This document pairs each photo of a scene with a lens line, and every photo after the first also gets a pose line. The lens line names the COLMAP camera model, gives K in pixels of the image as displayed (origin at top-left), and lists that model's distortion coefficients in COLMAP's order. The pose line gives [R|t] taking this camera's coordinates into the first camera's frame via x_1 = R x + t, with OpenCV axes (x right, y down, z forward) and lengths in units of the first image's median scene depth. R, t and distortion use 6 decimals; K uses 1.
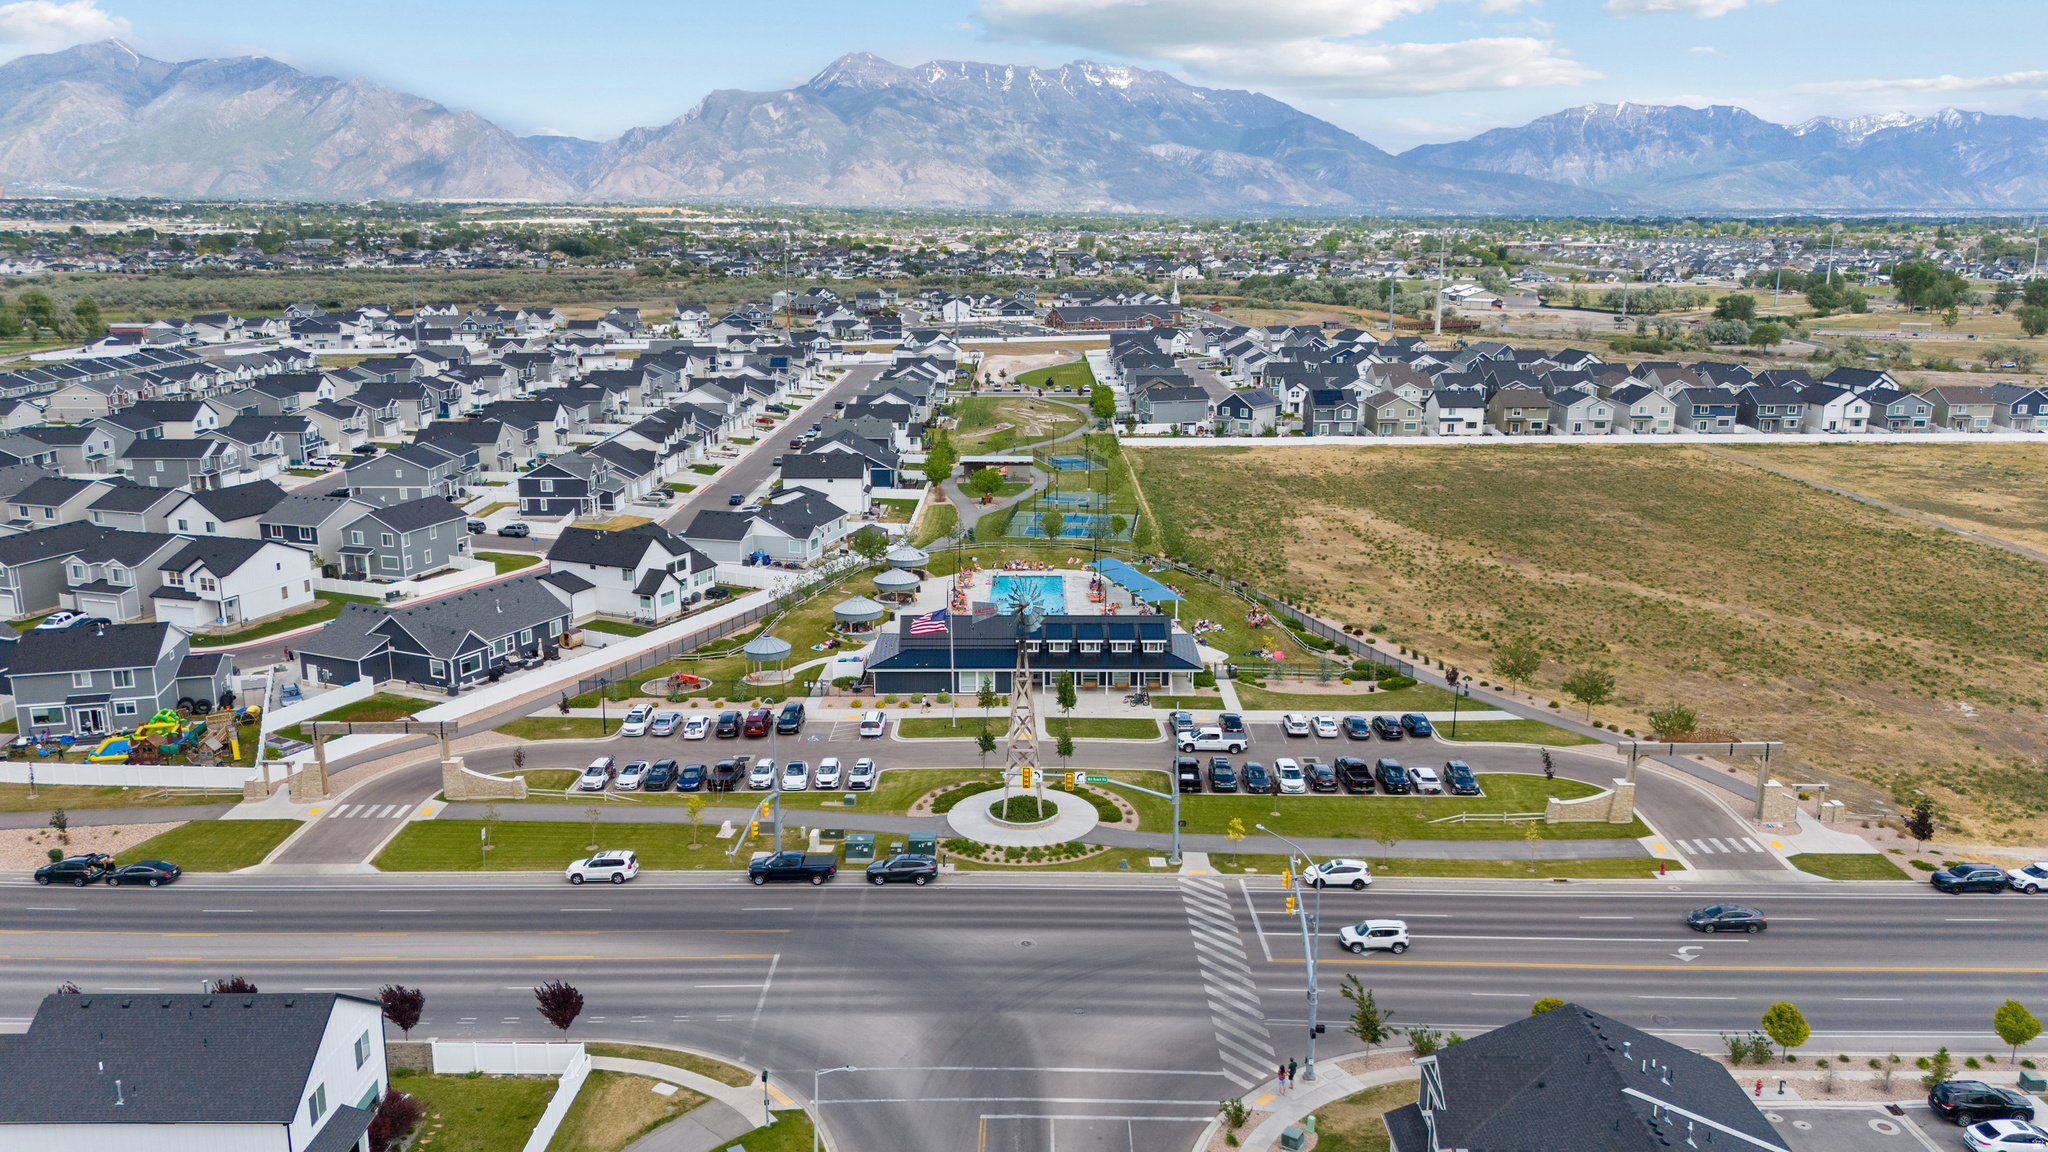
lens RADIAL K [[1502.5, 0, 1028.5], [0, 1502.5, 587.2], [0, 0, 1]] dist [0.058763, -0.049500]
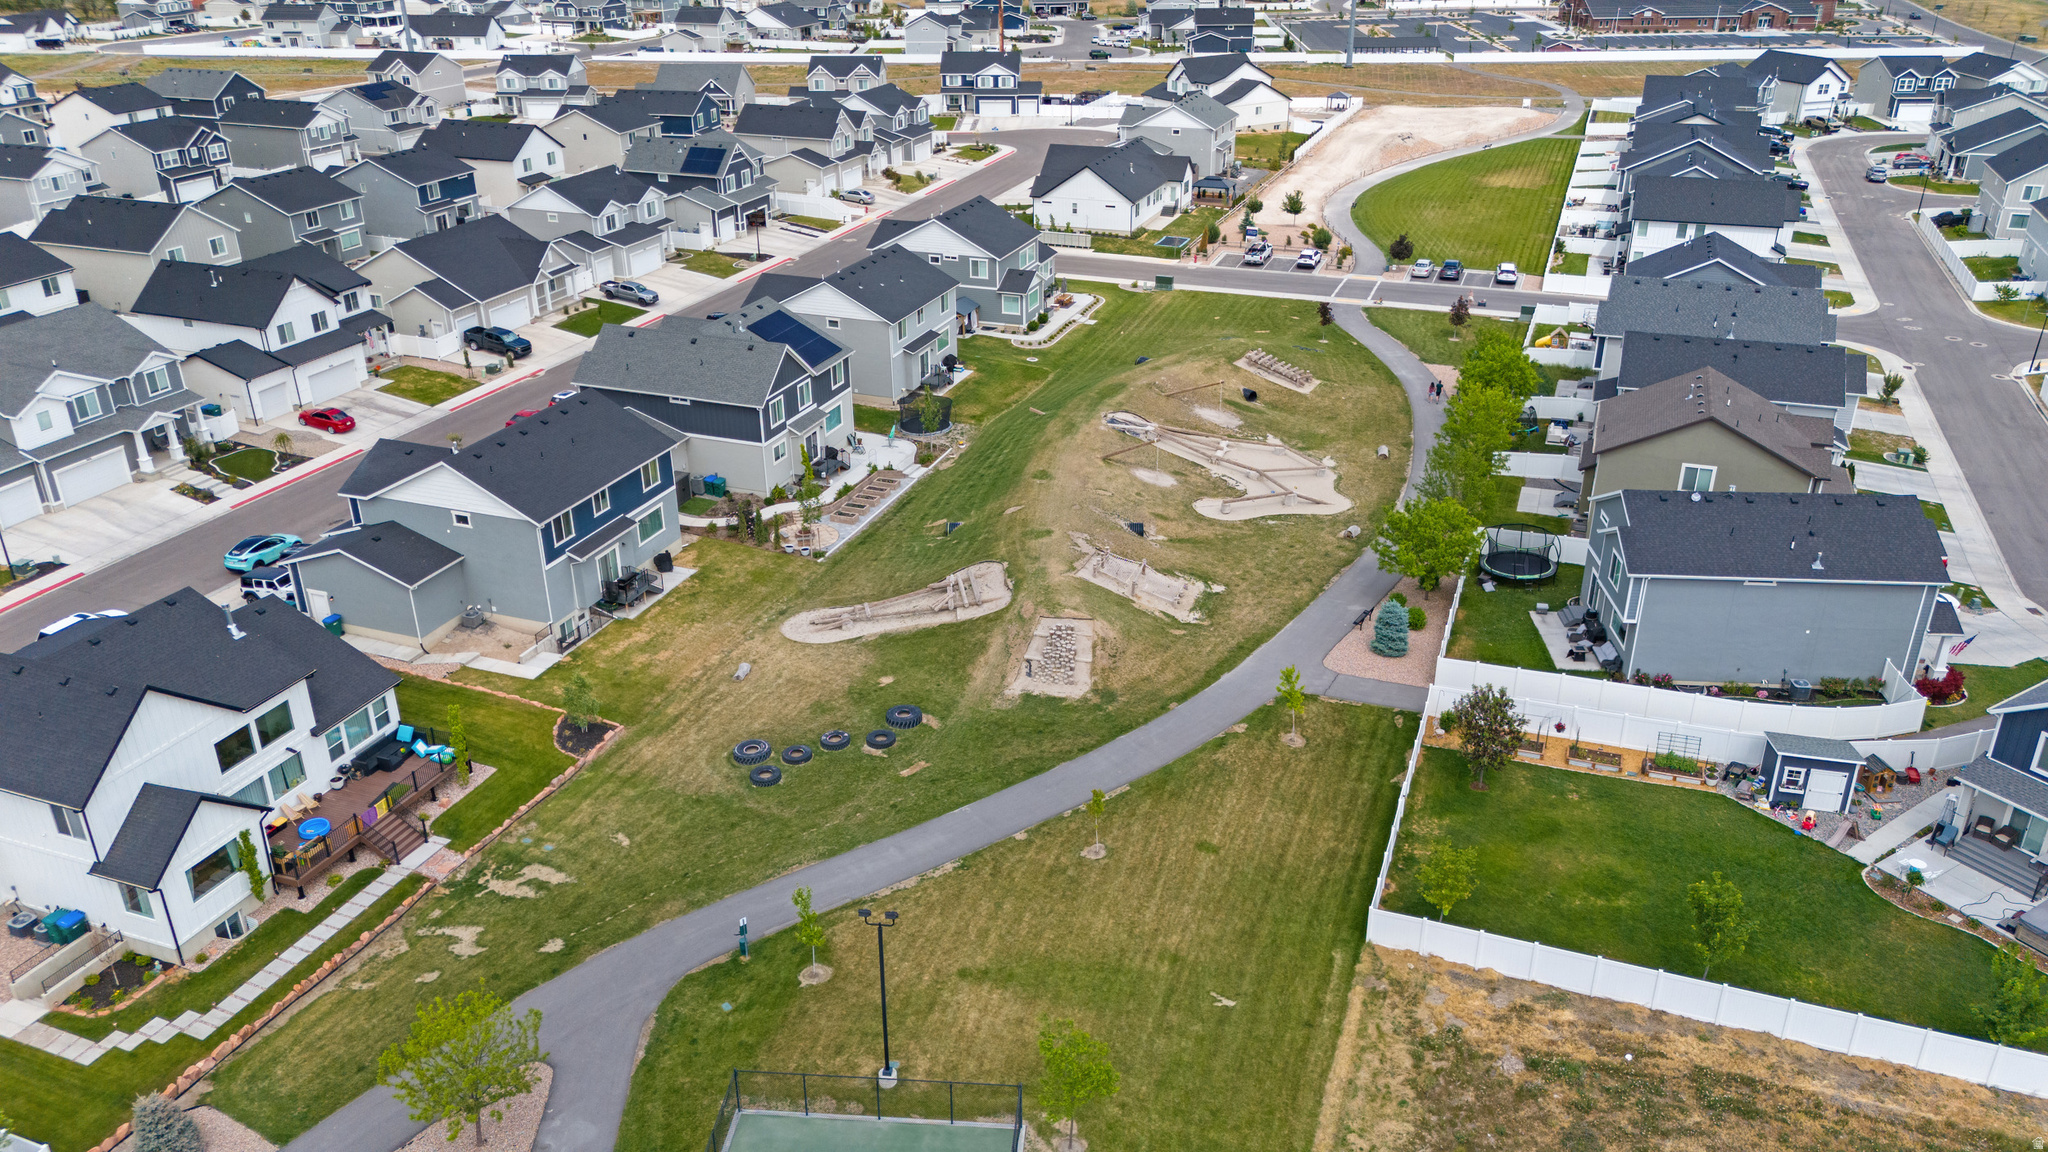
lens RADIAL K [[1502.5, 0, 1025.5], [0, 1502.5, 573.7], [0, 0, 1]] dist [0.058763, -0.049500]
pose [[0.937442, 0.142770, -0.317520, 0.027919], [-0.075997, 0.973969, 0.213563, -0.065716], [0.339745, -0.176073, 0.923889, 0.312002]]
